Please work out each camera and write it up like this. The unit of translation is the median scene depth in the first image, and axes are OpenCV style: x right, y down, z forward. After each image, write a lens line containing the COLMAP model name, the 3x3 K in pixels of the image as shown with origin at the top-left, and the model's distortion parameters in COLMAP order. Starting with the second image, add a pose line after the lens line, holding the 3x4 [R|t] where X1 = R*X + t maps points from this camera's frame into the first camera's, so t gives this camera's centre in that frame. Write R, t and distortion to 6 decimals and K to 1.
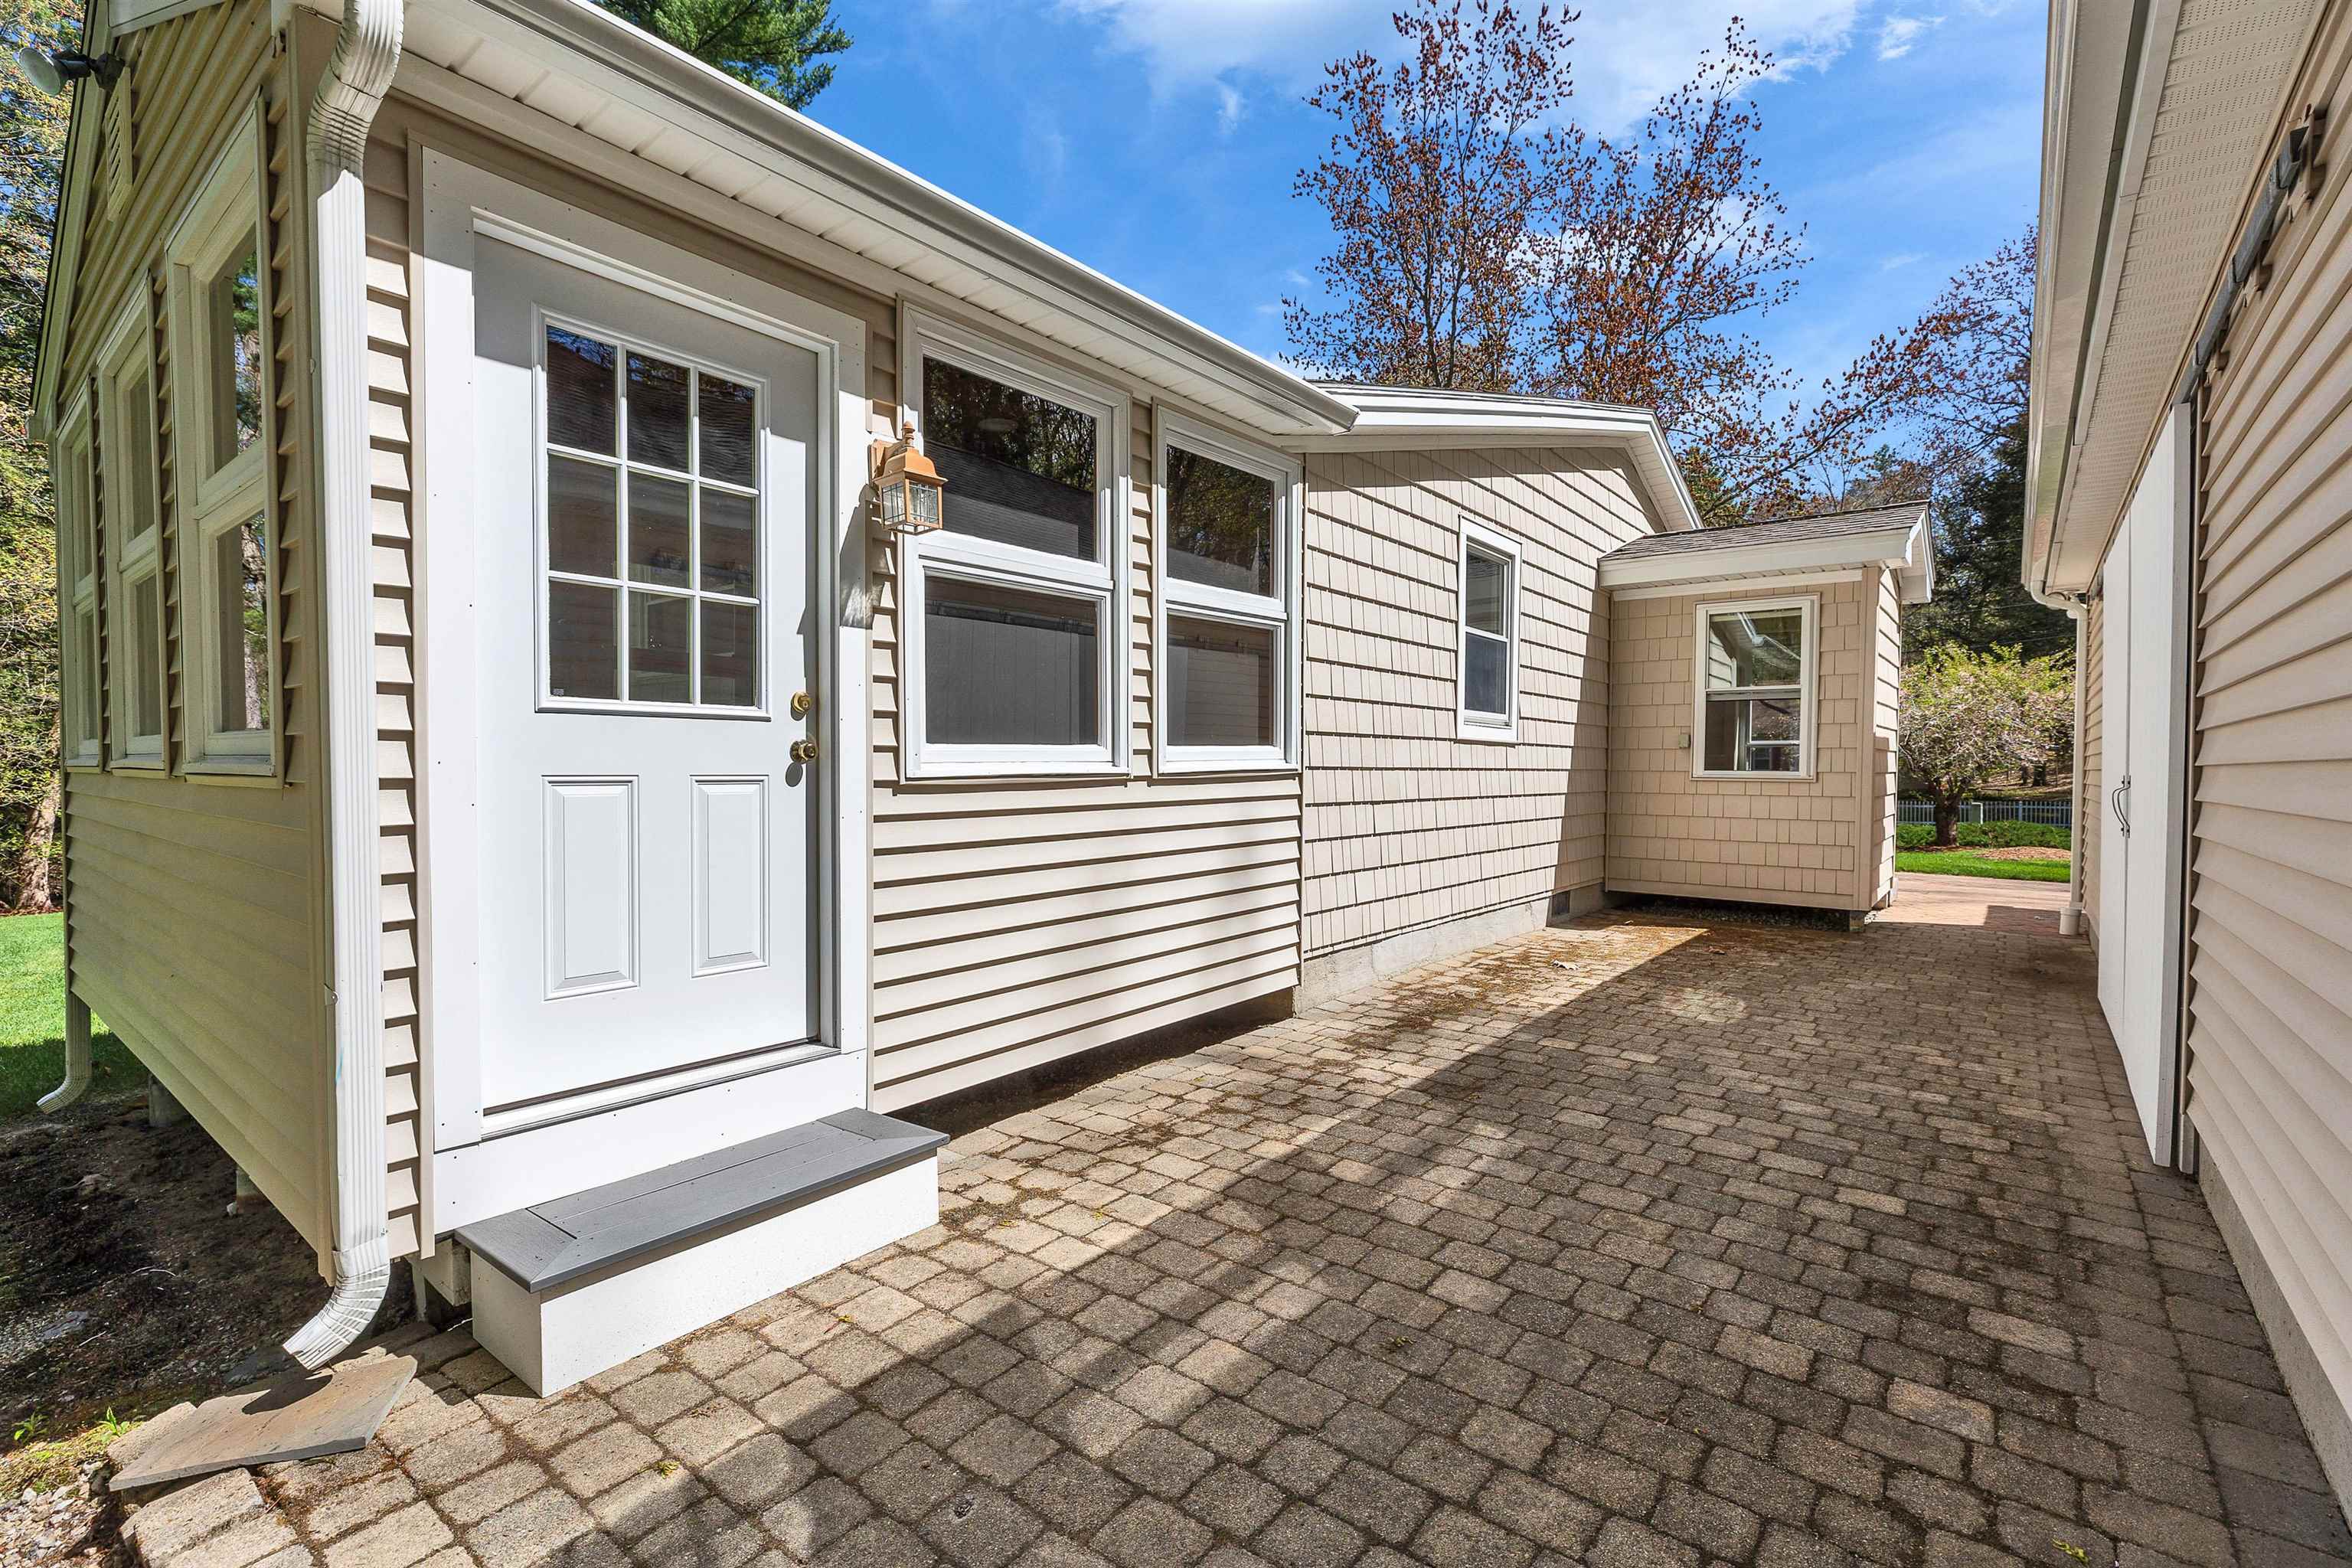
lens RADIAL K [[1046.8, 0, 1176.0], [0, 1046.8, 784.0], [0, 0, 1]] dist [0.000474, -0.000003]
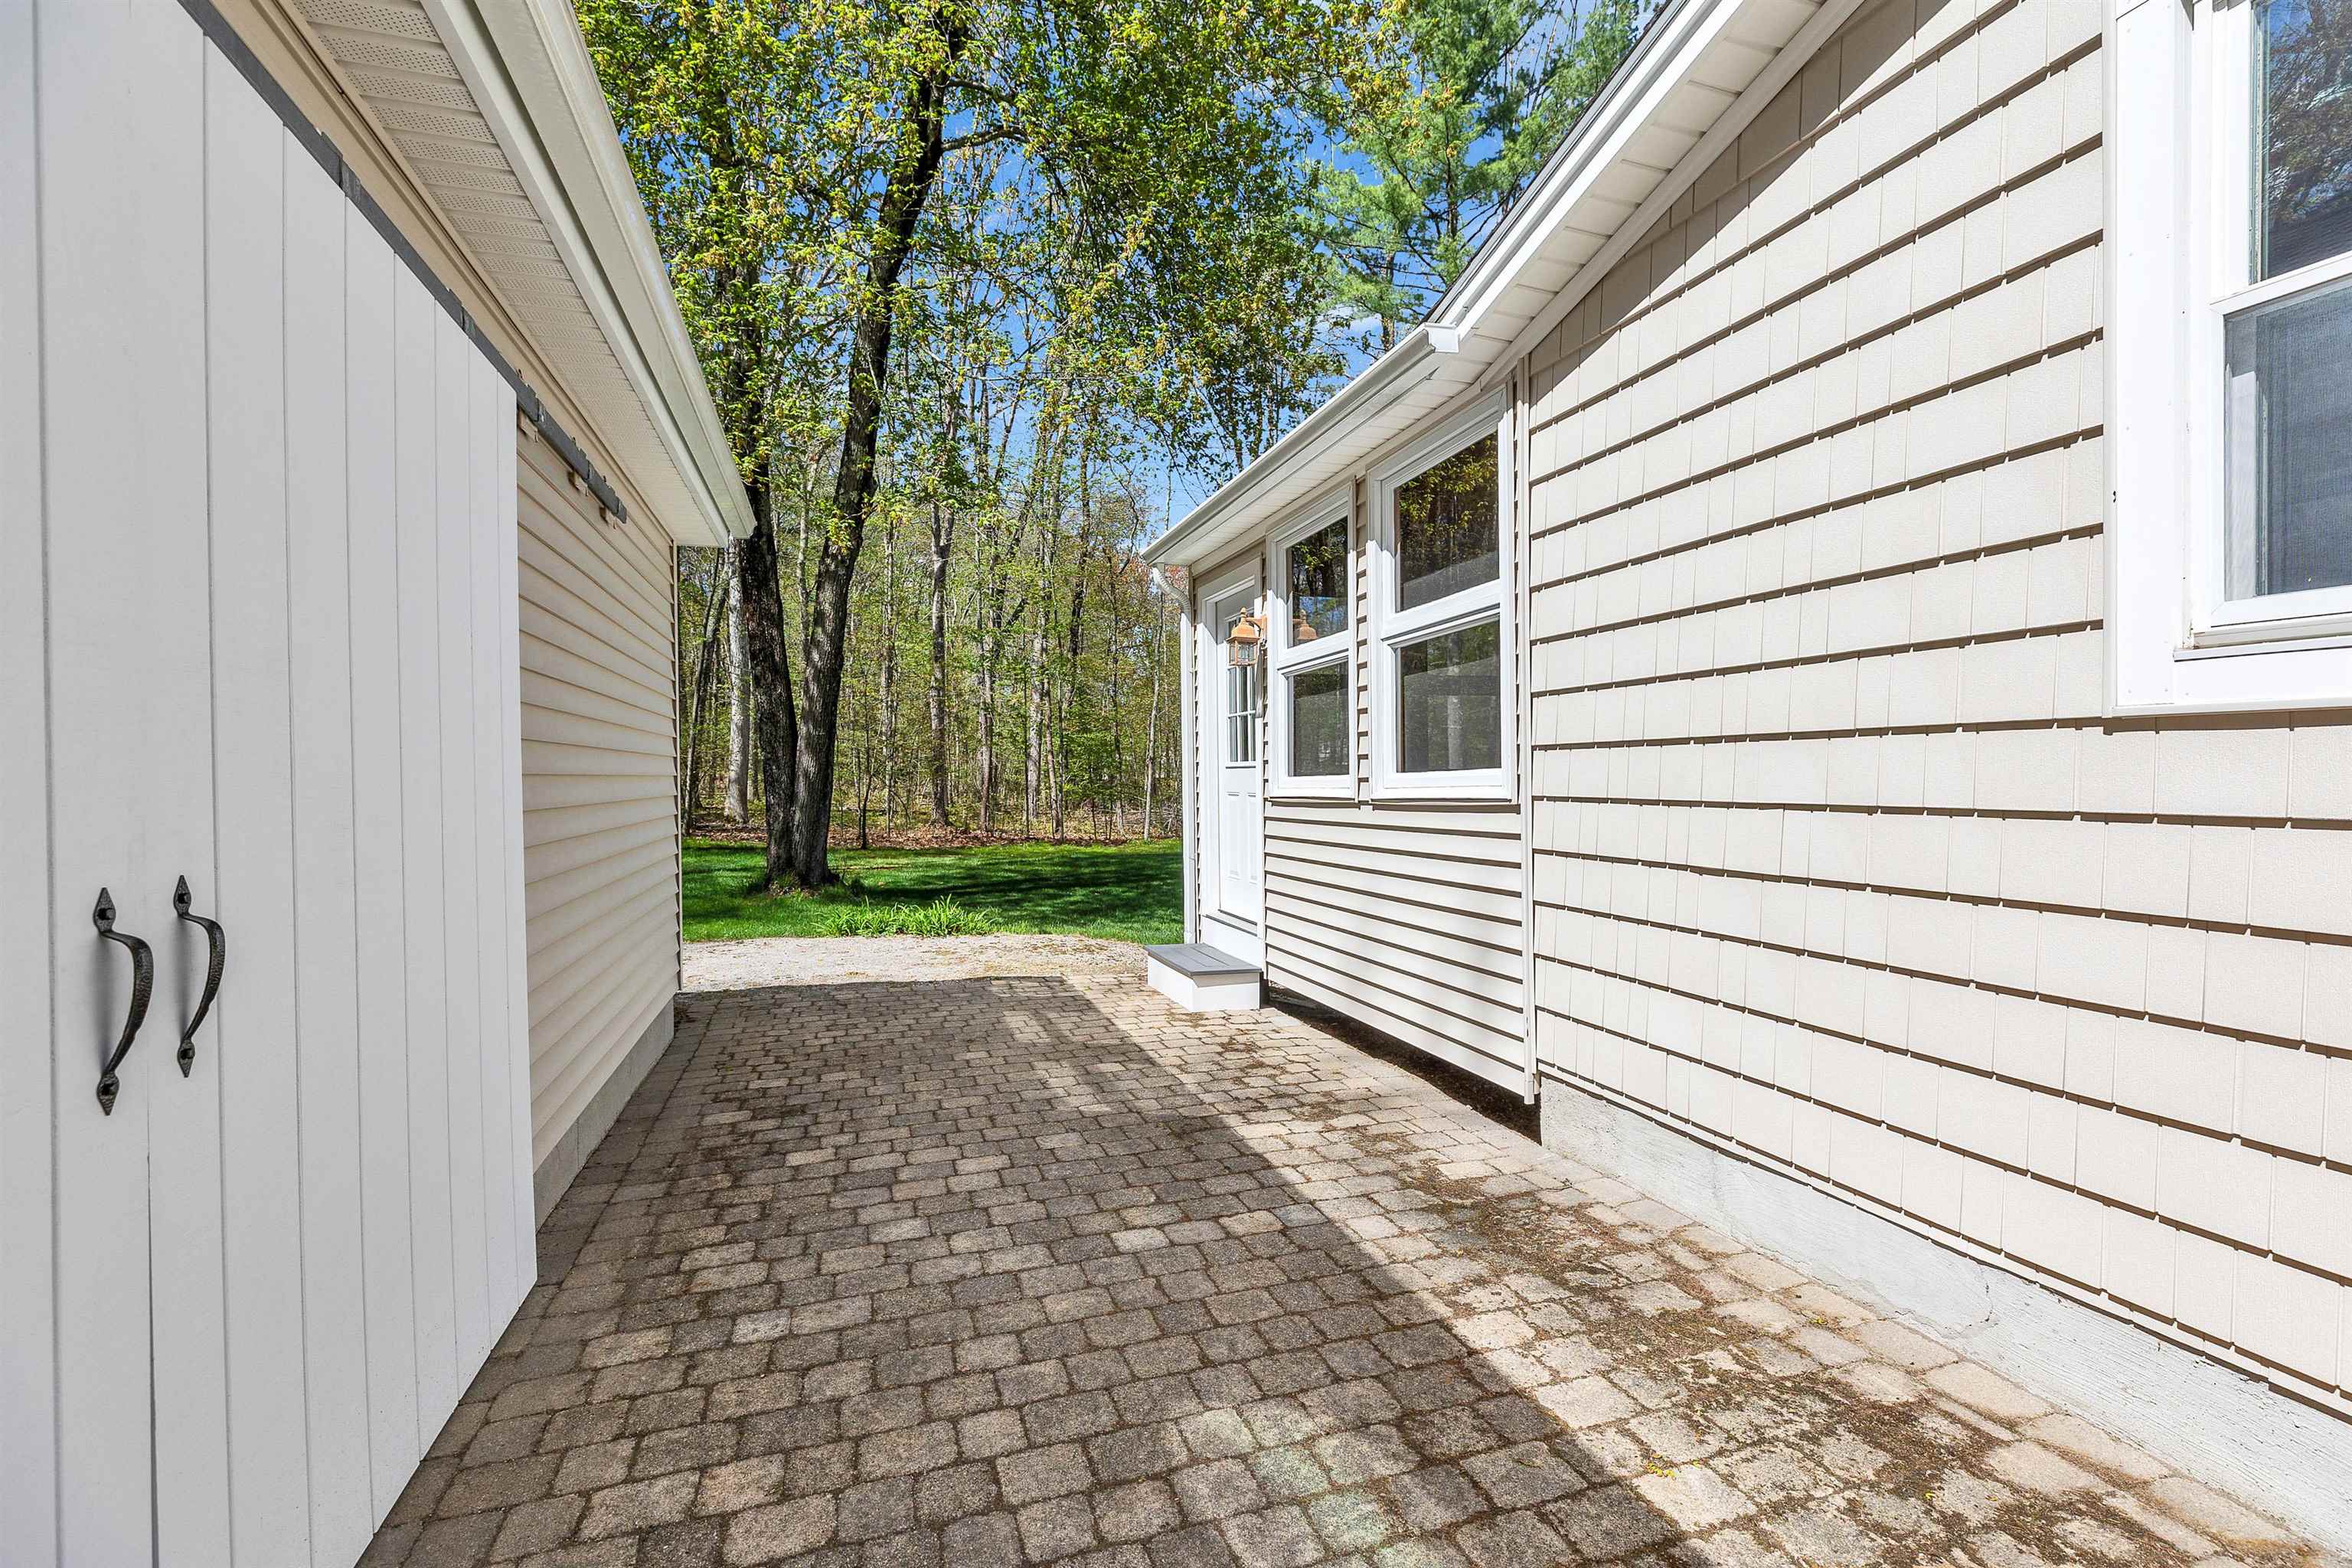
lens RADIAL K [[1046.8, 0, 1176.0], [0, 1046.8, 784.0], [0, 0, 1]] dist [0.000474, -0.000003]
pose [[-0.557230, 0.010246, -0.830295, 1.136514], [-0.003262, 0.999889, 0.014528, -0.046641], [0.830352, 0.010804, -0.557134, 1.606842]]
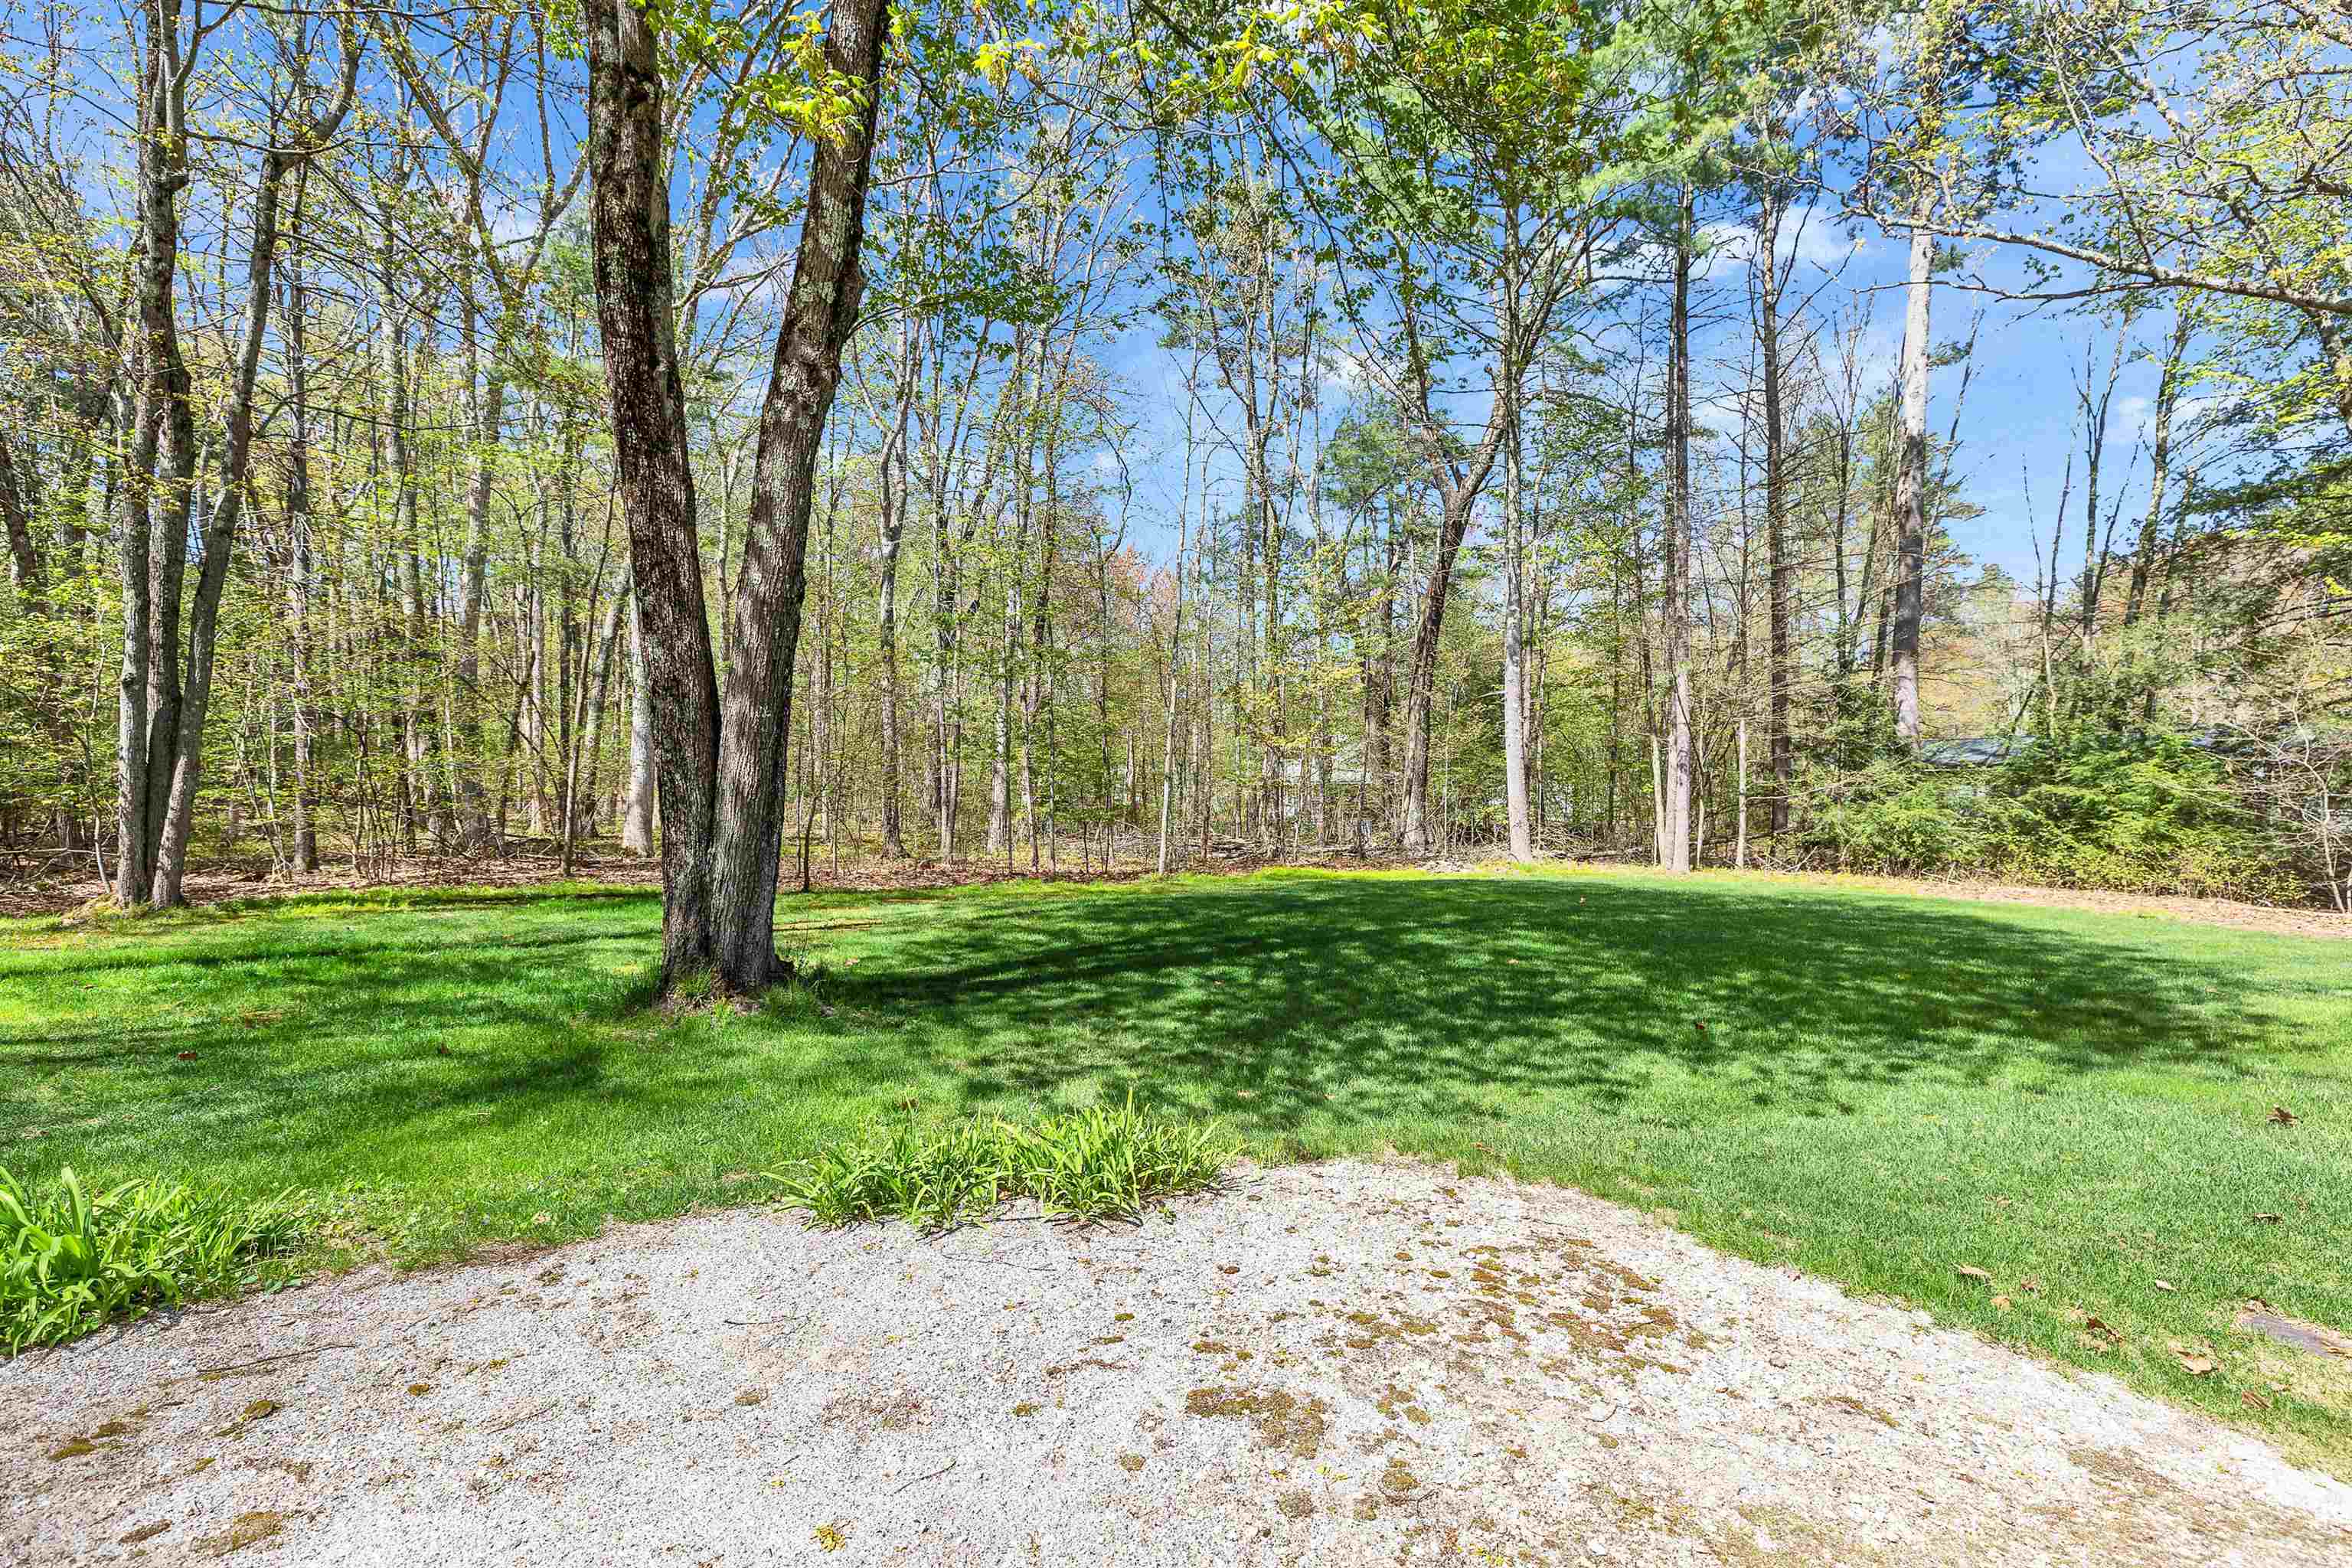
lens RADIAL K [[1046.8, 0, 1176.0], [0, 1046.8, 784.0], [0, 0, 1]] dist [0.000474, -0.000003]
pose [[-0.500290, -0.005226, -0.865842, 0.838371], [0.000456, 0.999980, -0.006299, -0.038321], [0.865858, -0.003546, -0.500278, 1.195932]]
